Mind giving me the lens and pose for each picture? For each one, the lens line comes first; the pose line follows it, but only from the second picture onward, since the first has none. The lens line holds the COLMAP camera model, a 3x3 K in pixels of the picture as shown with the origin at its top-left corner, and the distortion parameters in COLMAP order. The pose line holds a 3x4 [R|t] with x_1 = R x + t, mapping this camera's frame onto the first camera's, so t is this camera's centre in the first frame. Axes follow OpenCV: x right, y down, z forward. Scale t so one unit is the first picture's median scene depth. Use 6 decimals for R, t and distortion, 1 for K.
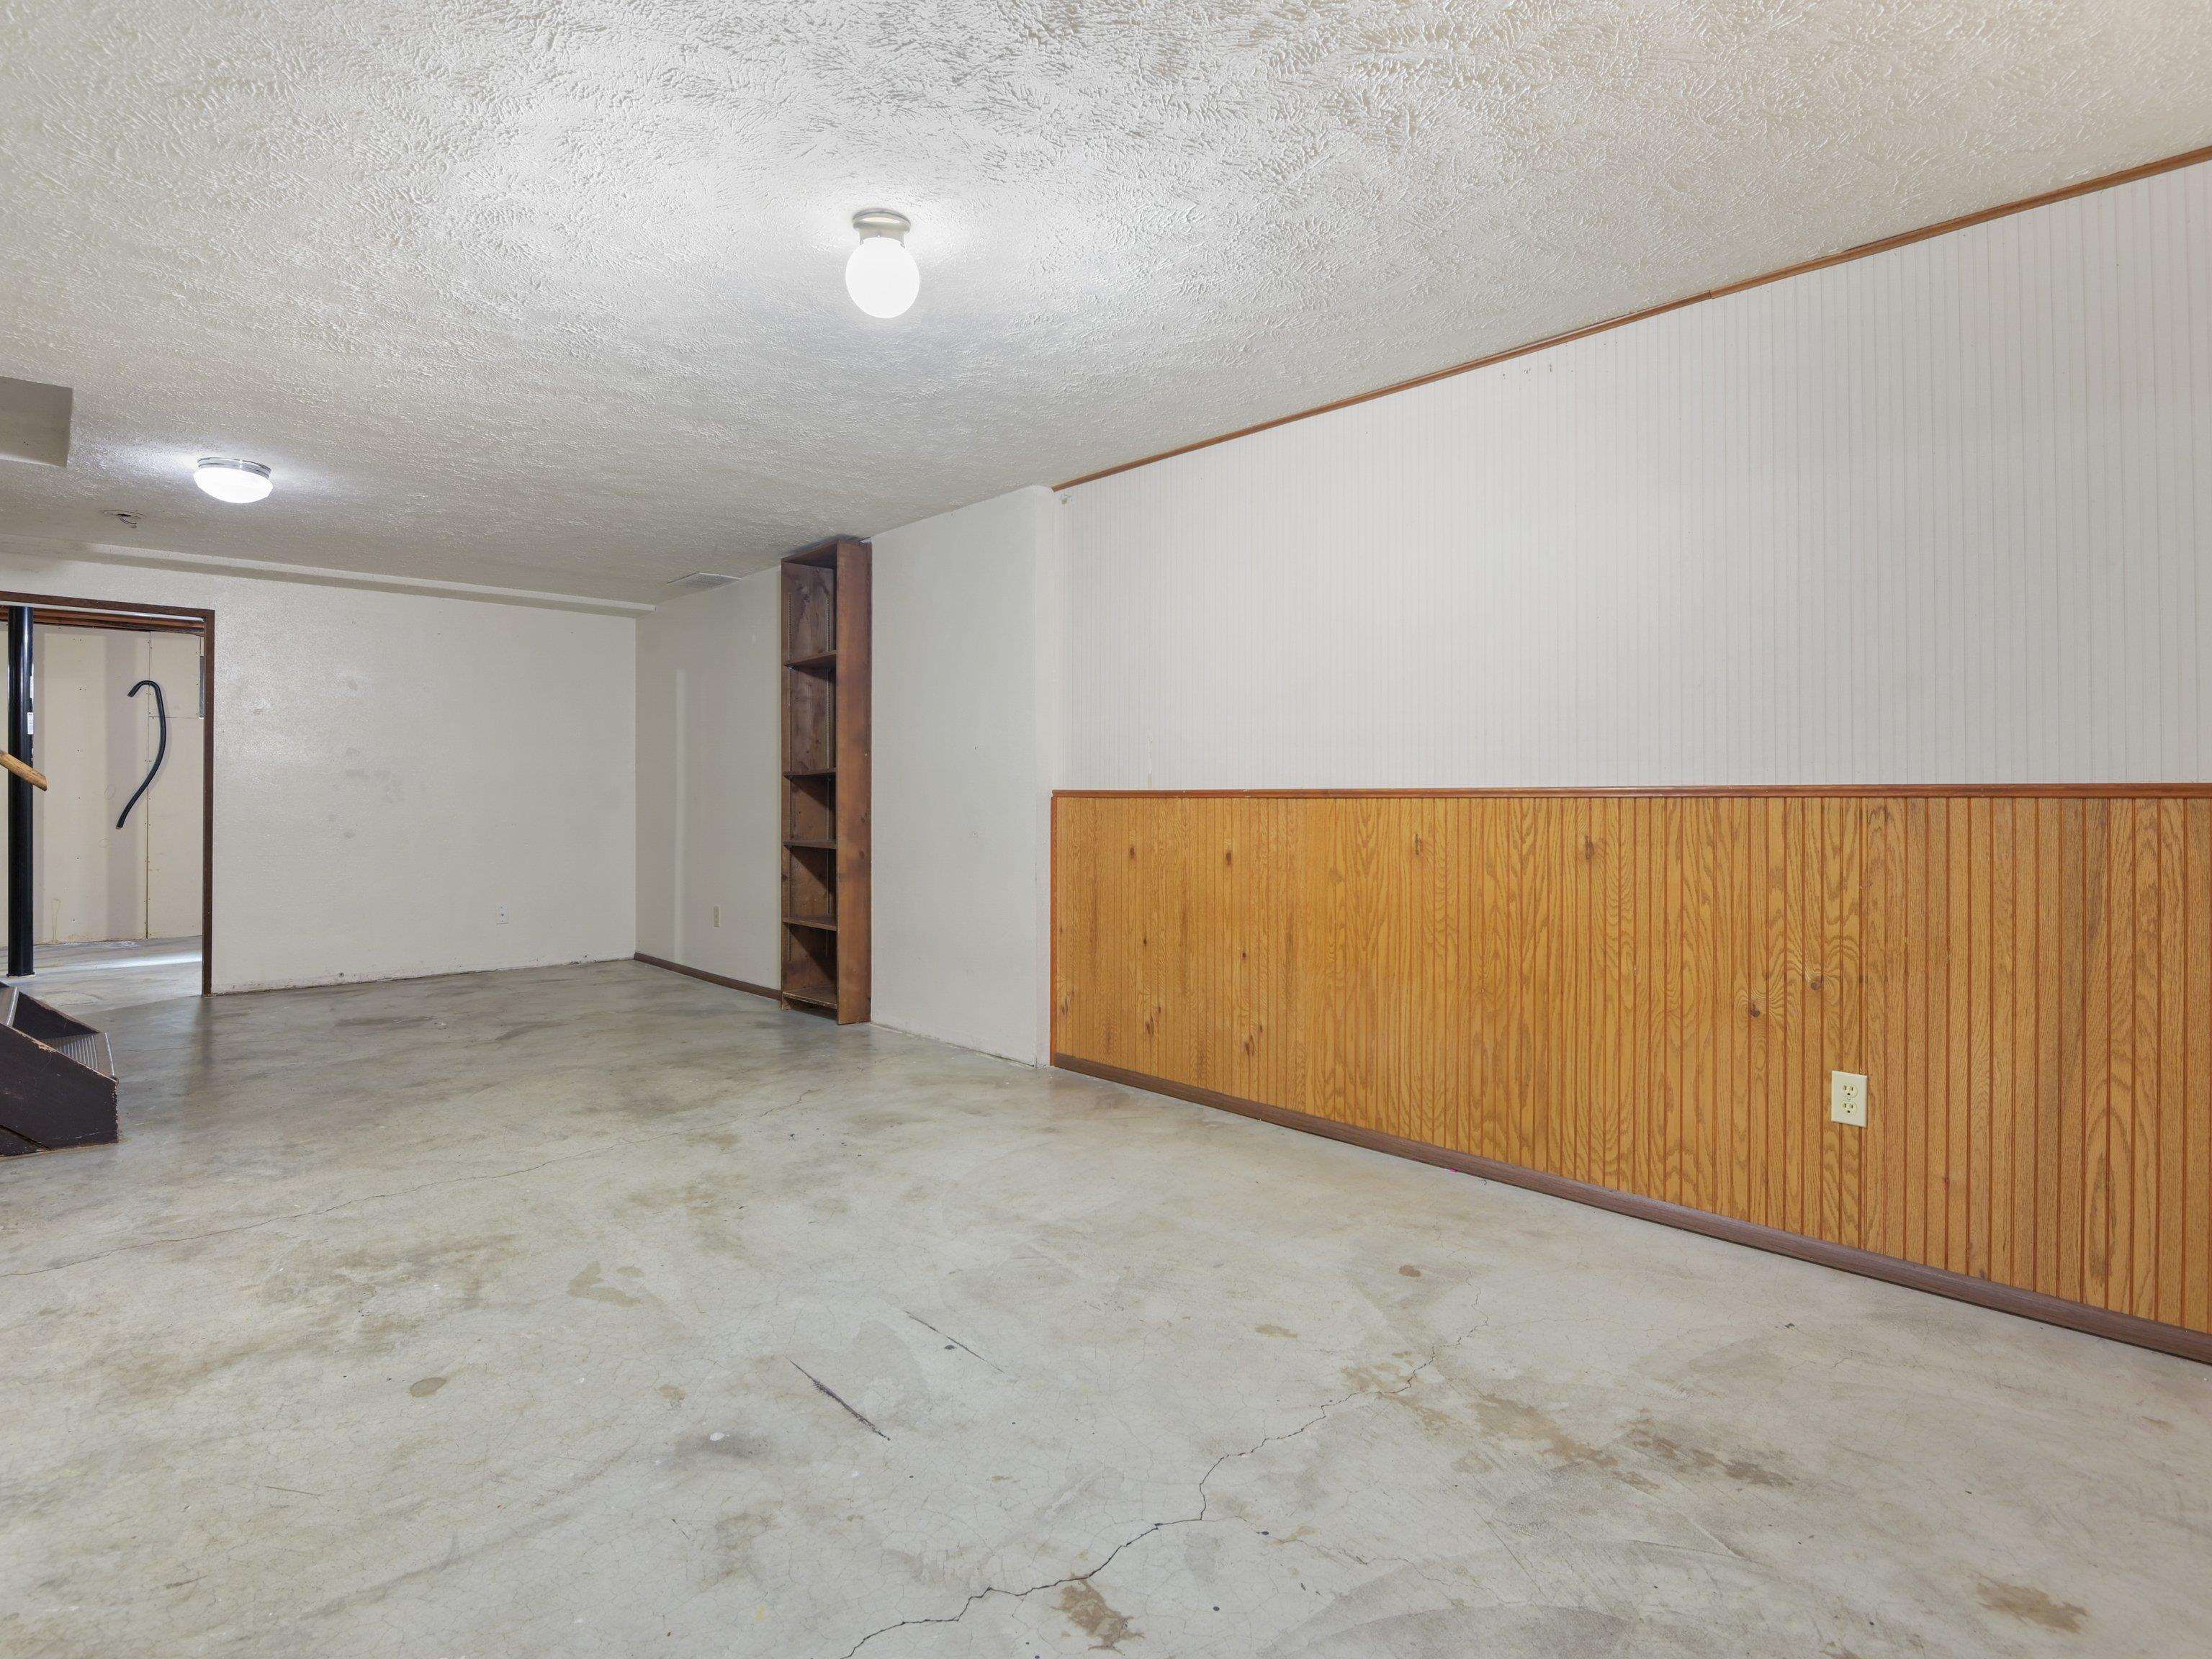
lens RADIAL K [[1163.6, 0, 1103.0], [0, 1163.6, 802.1], [0, 0, 1]] dist [-0.011784, -0.005735]
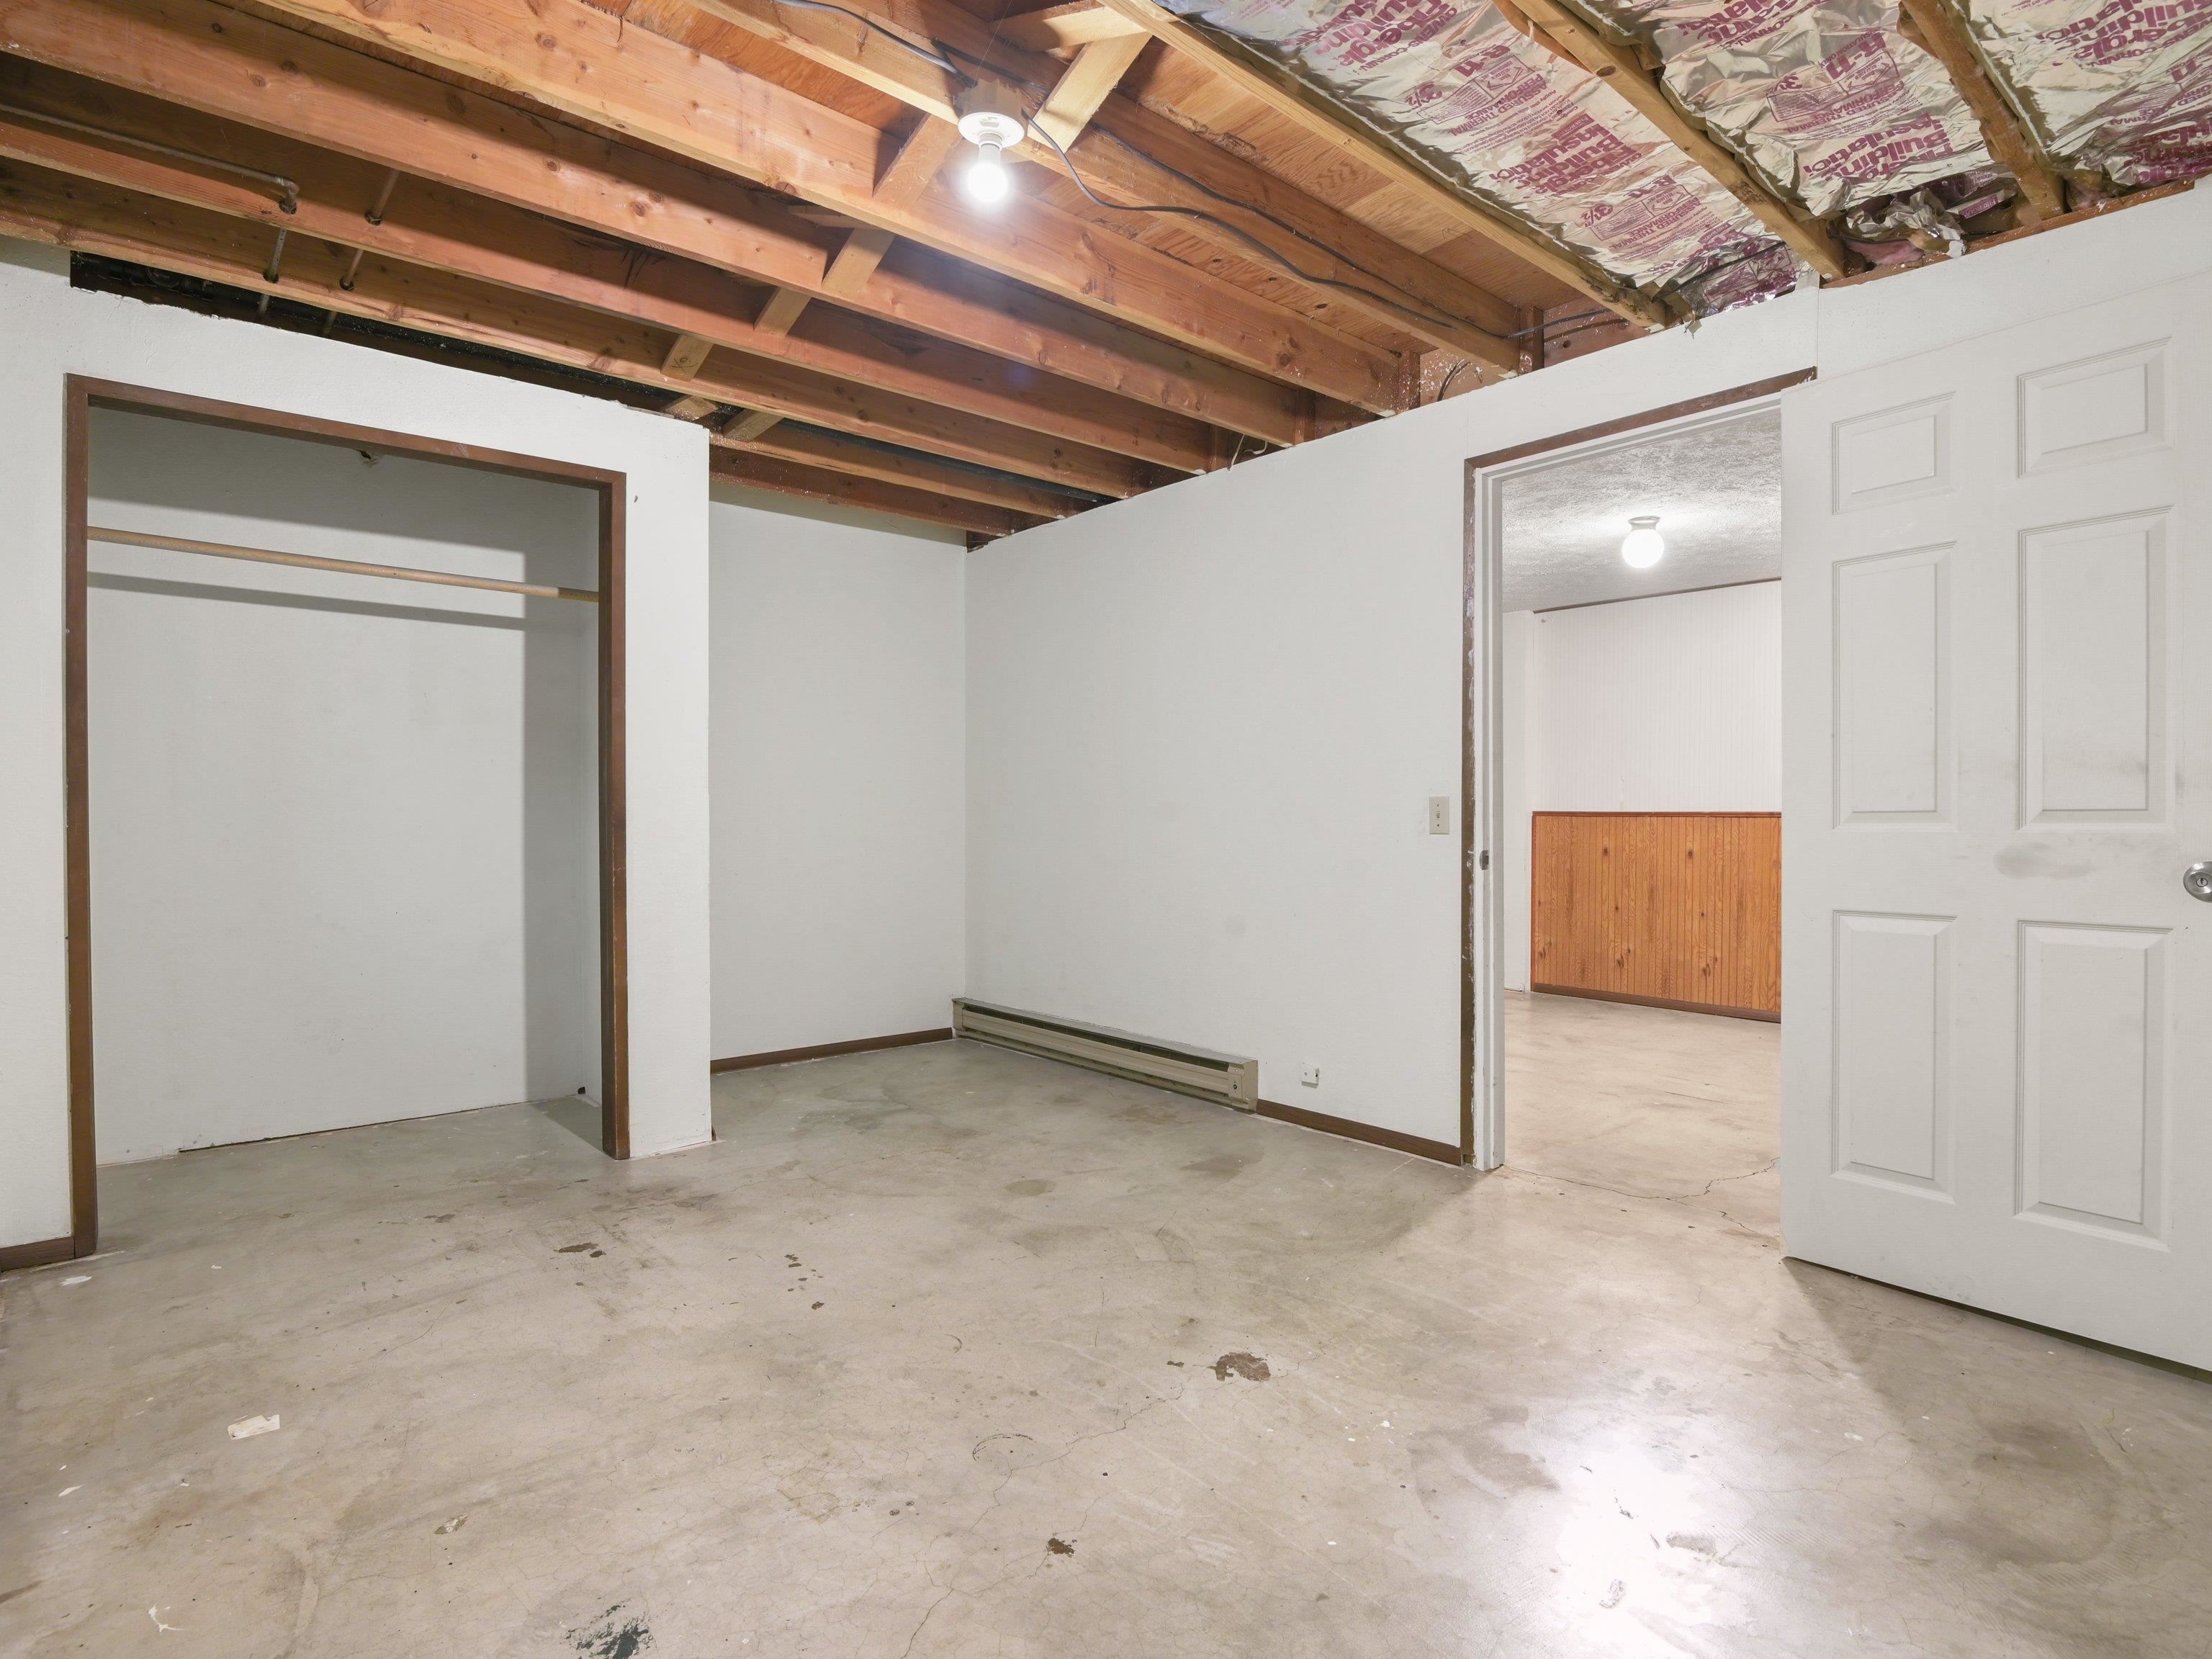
lens RADIAL K [[1163.6, 0, 1082.8], [0, 1163.6, 834.8], [0, 0, 1]] dist [-0.011784, -0.005735]
pose [[0.999578, 0.006131, -0.028395, -0.881590], [-0.005716, 0.999876, 0.014664, 0.003003], [0.028481, -0.014495, 0.999489, -0.802970]]
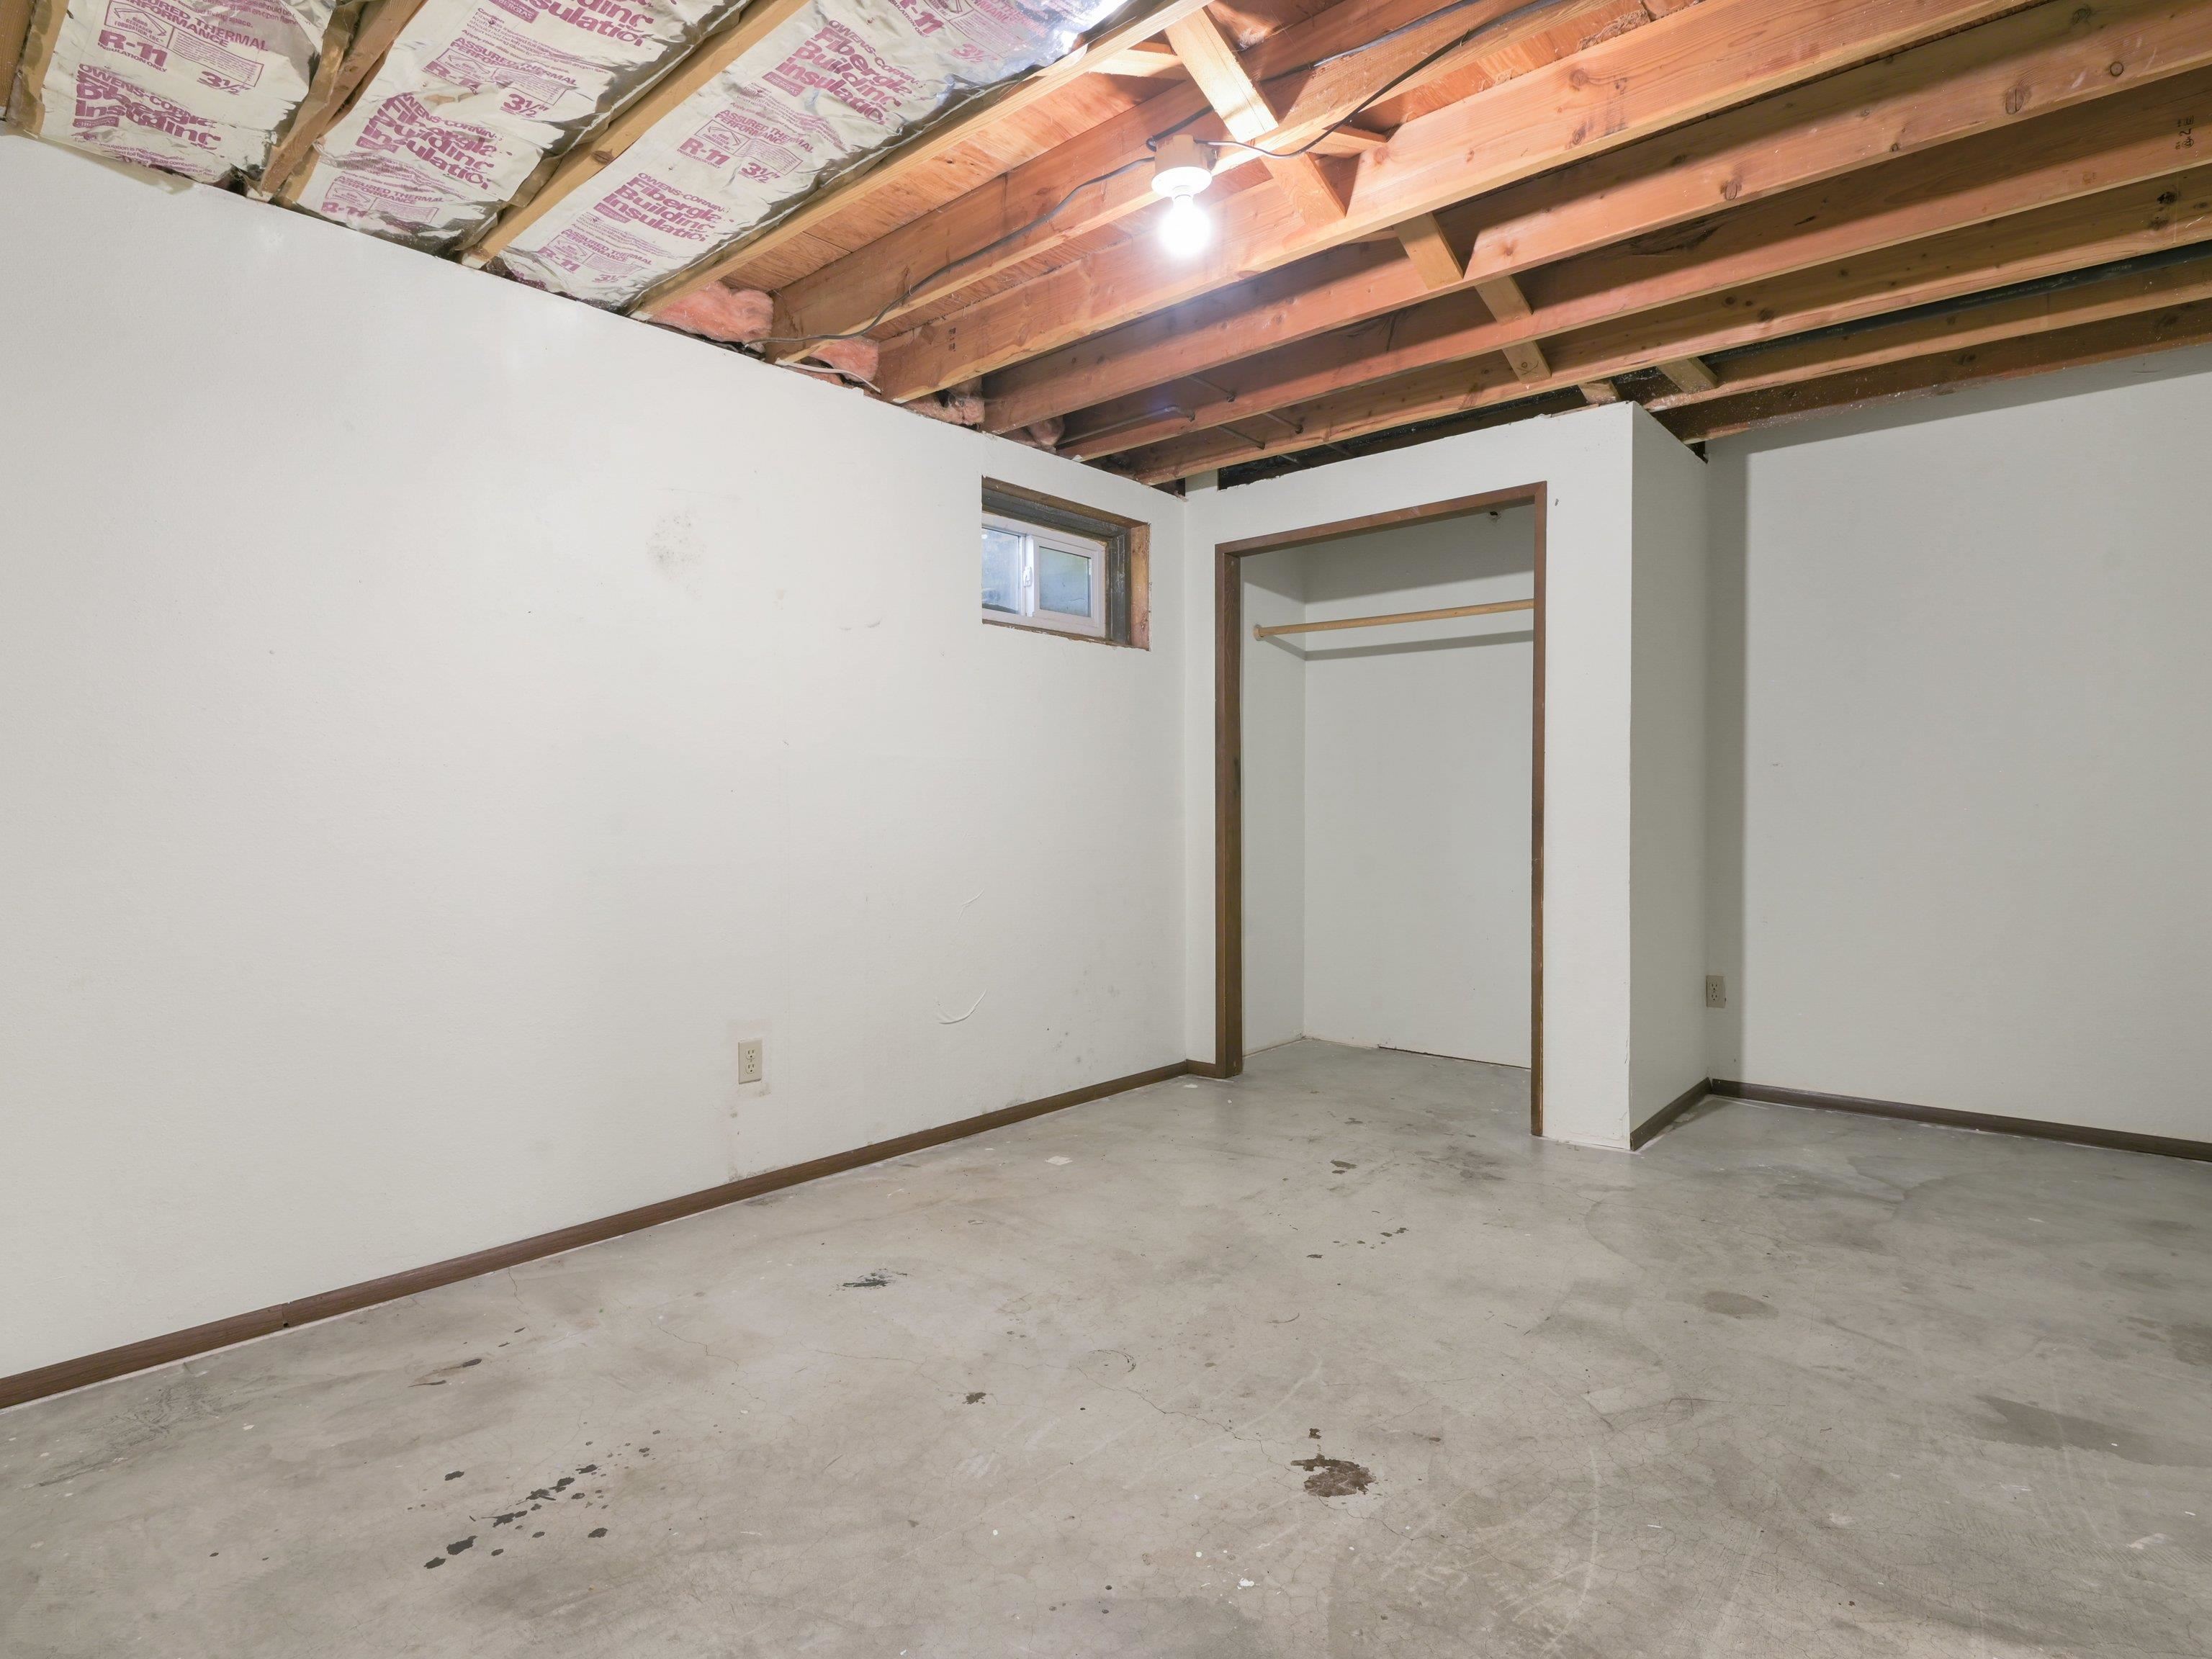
lens RADIAL K [[1163.6, 0, 1090.8], [0, 1163.6, 829.3], [0, 0, 1]] dist [-0.011784, -0.005735]
pose [[0.112198, 0.018858, -0.993507, -0.198374], [0.002602, 0.999811, 0.019272, -0.000034], [0.993682, -0.004748, 0.112128, -0.245945]]
